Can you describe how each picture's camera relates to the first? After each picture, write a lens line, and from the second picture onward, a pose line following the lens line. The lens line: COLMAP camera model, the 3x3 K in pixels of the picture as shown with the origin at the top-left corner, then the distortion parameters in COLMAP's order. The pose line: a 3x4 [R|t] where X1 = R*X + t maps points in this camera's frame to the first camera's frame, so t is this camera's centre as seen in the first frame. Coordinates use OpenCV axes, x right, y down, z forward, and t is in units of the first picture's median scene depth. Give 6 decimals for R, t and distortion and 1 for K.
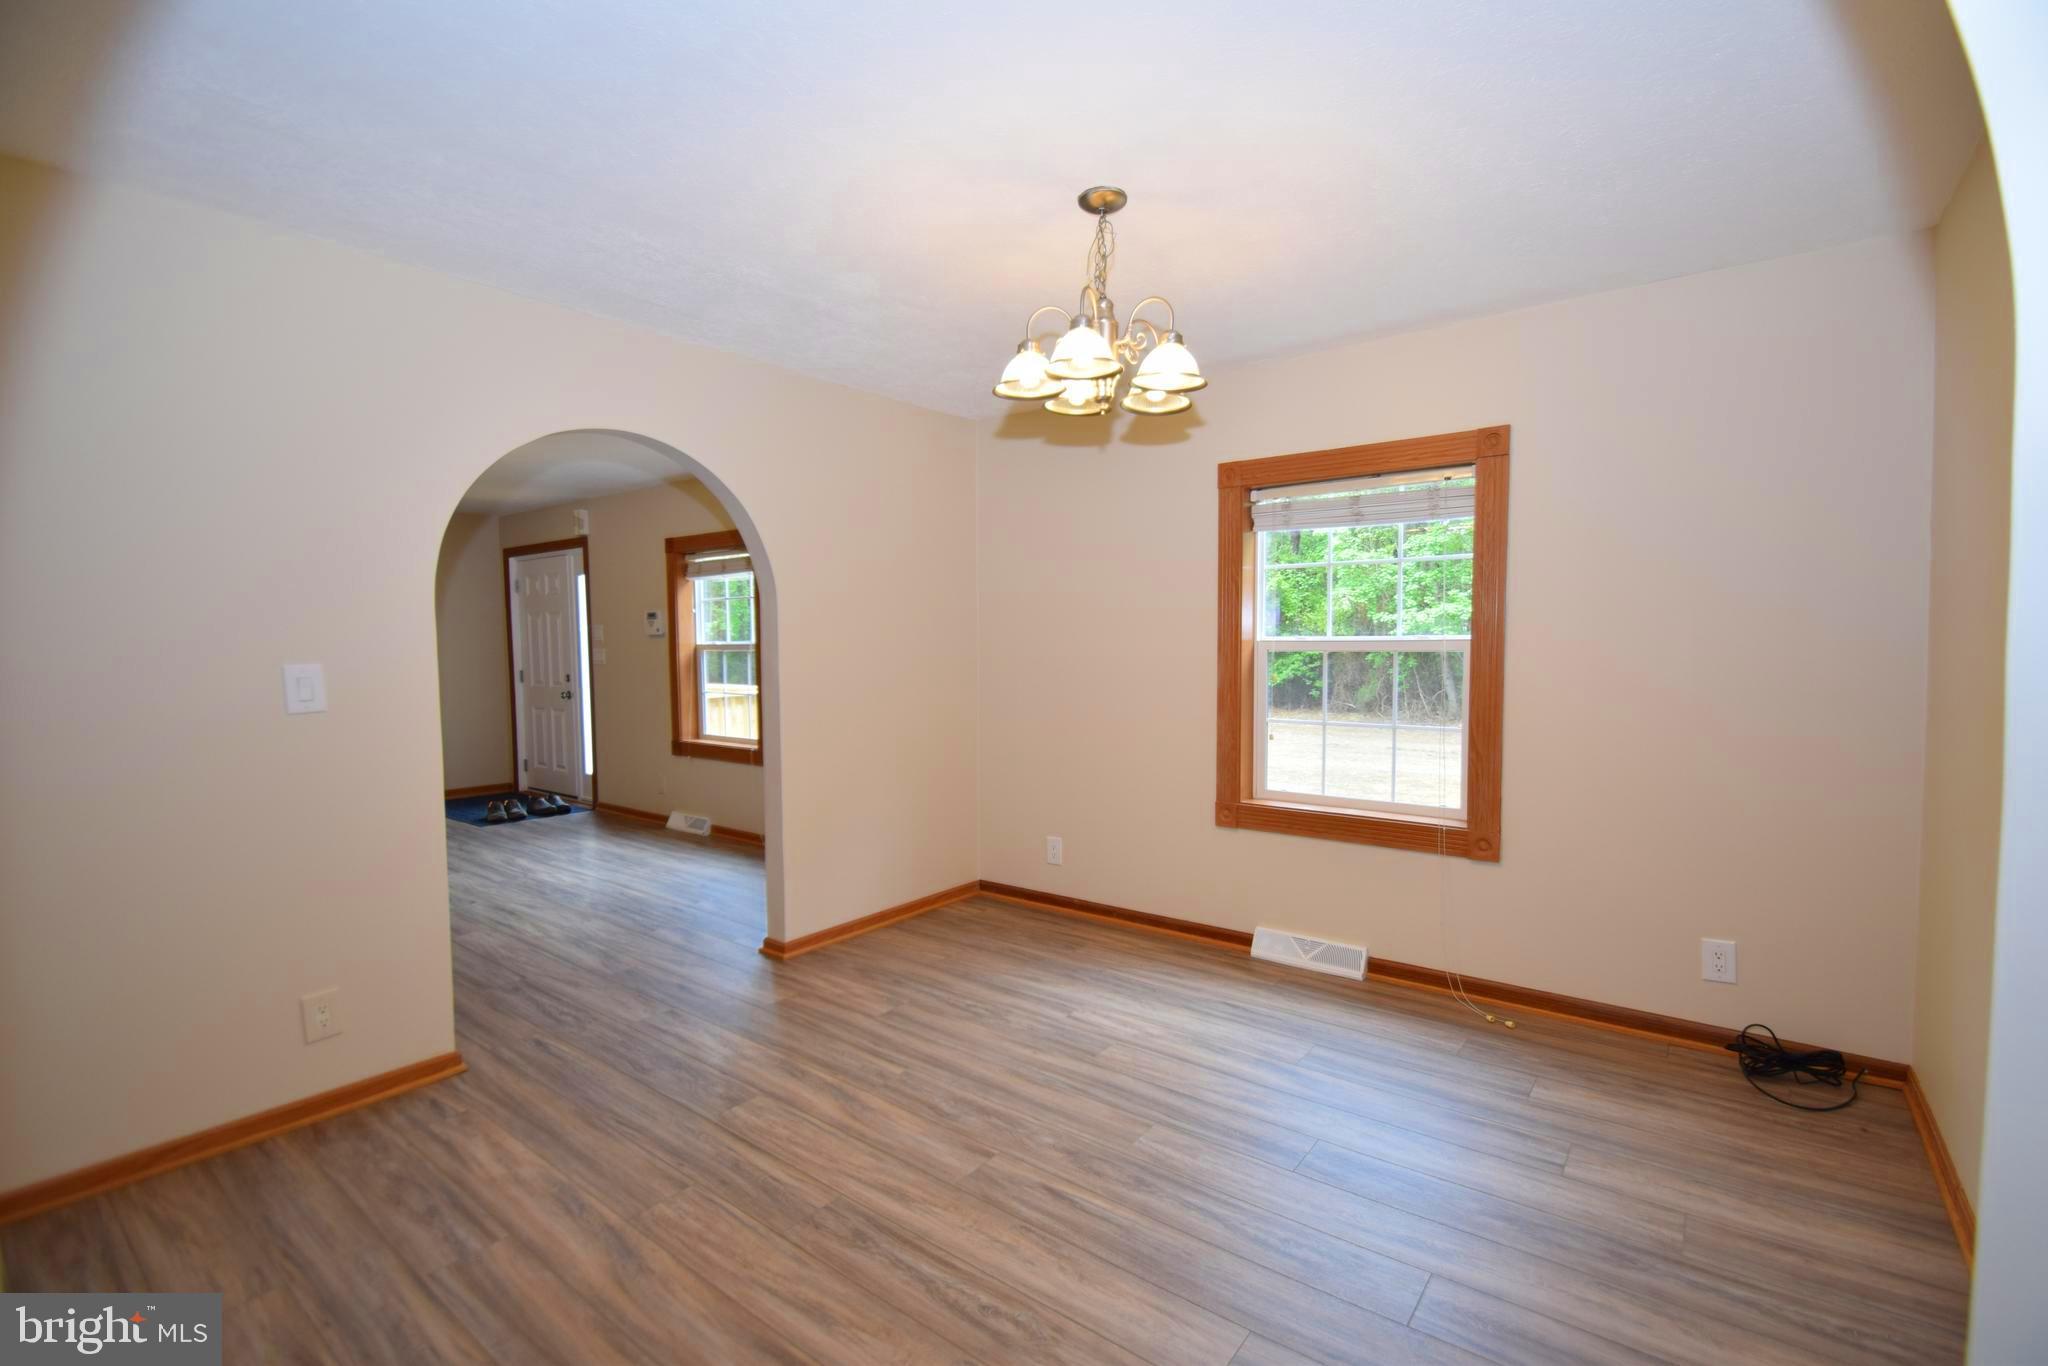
lens RADIAL K [[895.3, 0, 1054.0], [0, 895.3, 689.7], [0, 0, 1]] dist [0.023446, -0.021327]
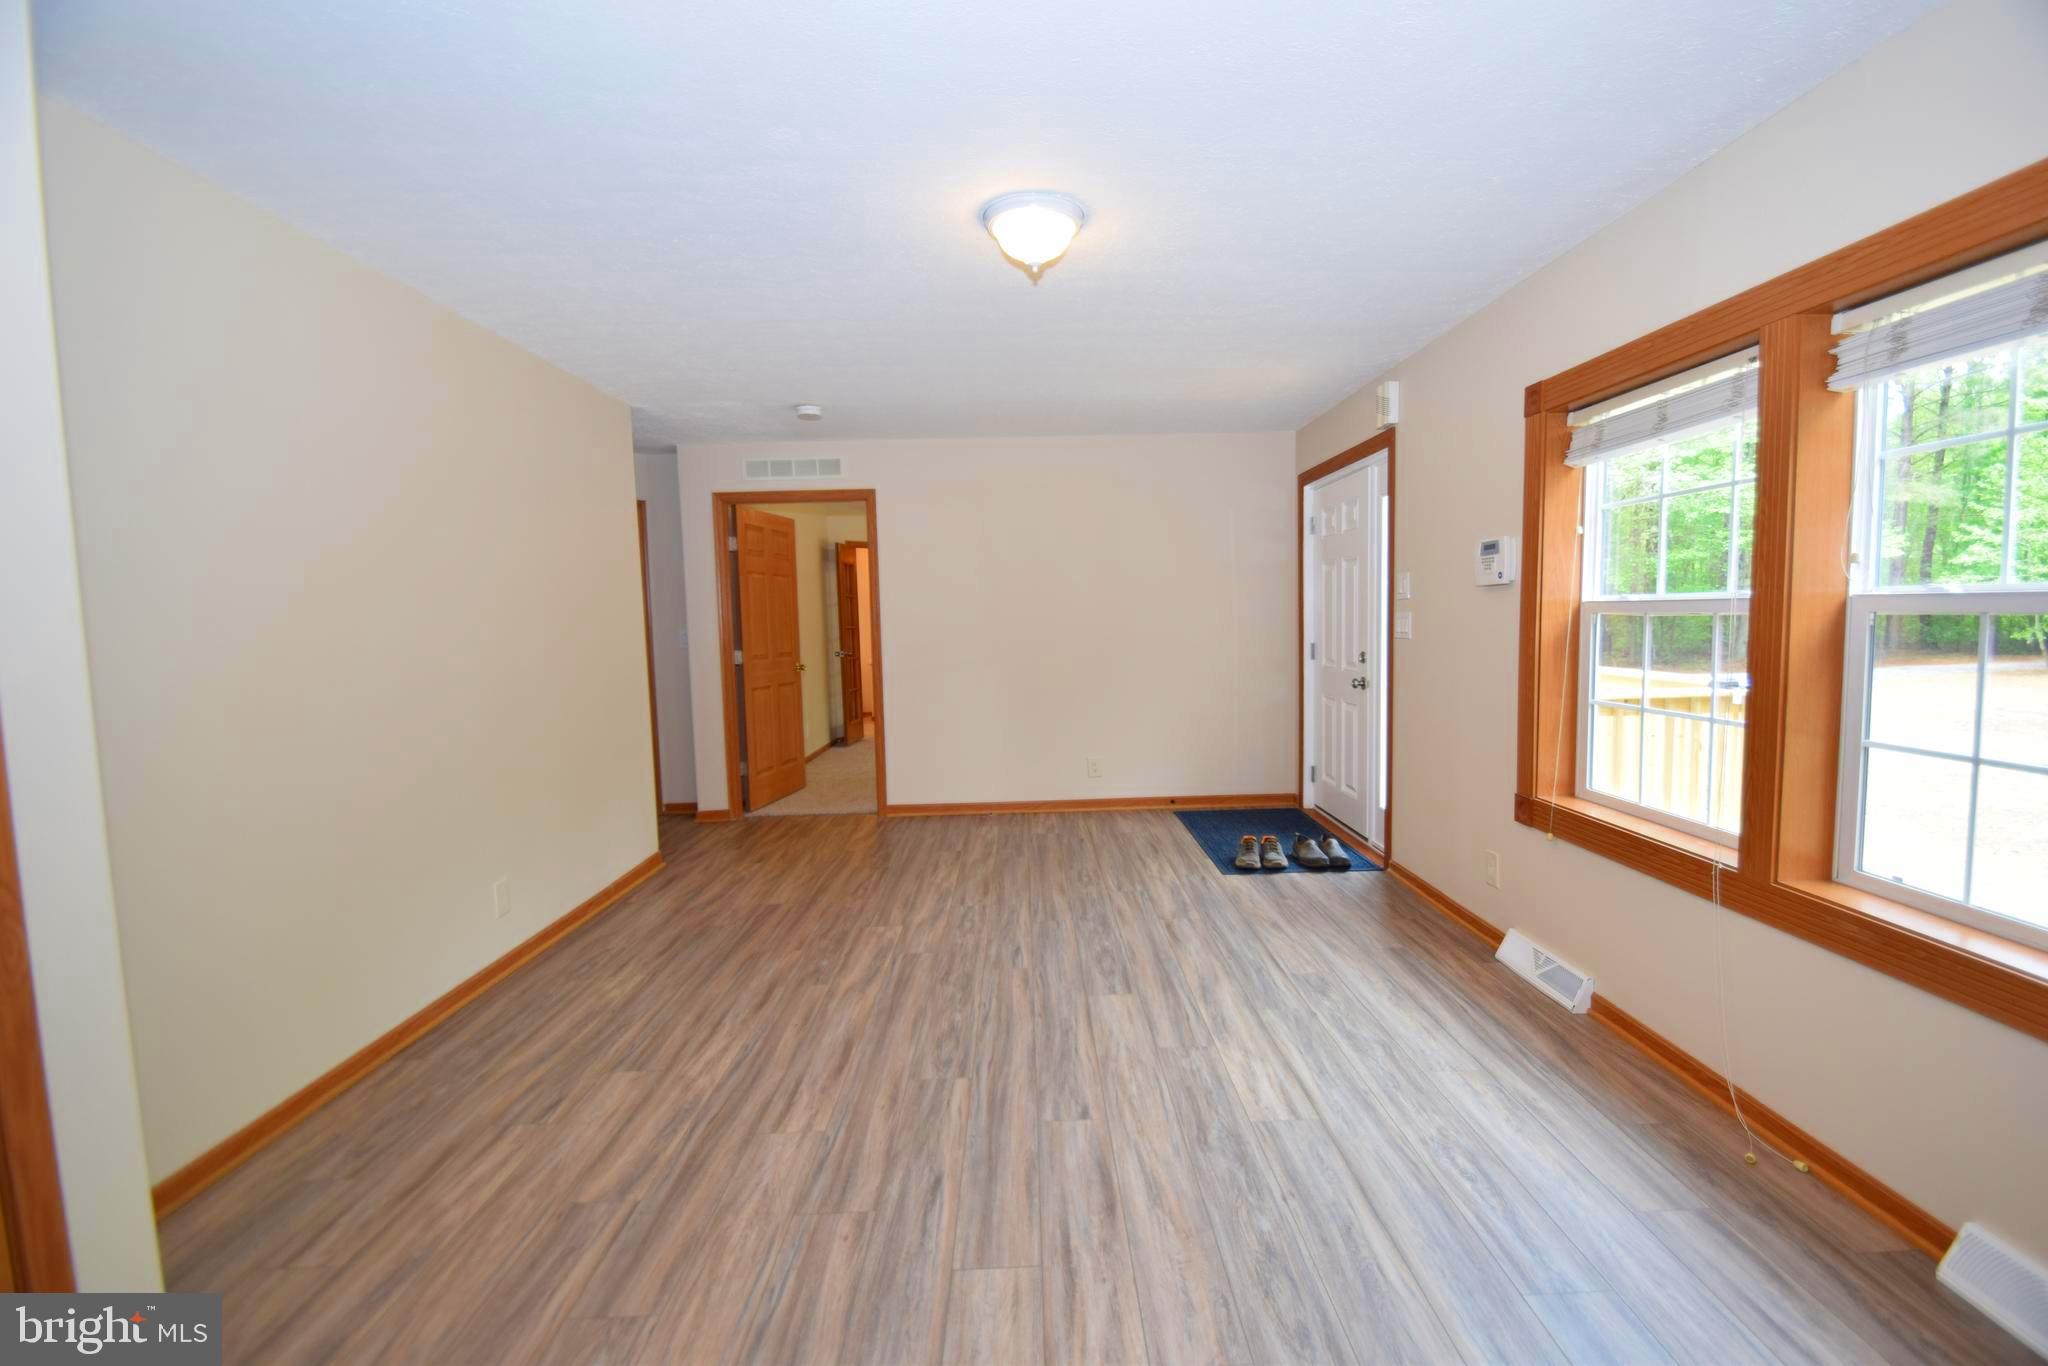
lens RADIAL K [[895.3, 0, 1054.0], [0, 895.3, 689.7], [0, 0, 1]] dist [0.023446, -0.021327]
pose [[0.623503, 0.061620, -0.779389, -0.192288], [-0.028562, 0.998019, 0.056057, -0.022509], [0.781299, -0.012691, 0.624028, 0.471853]]
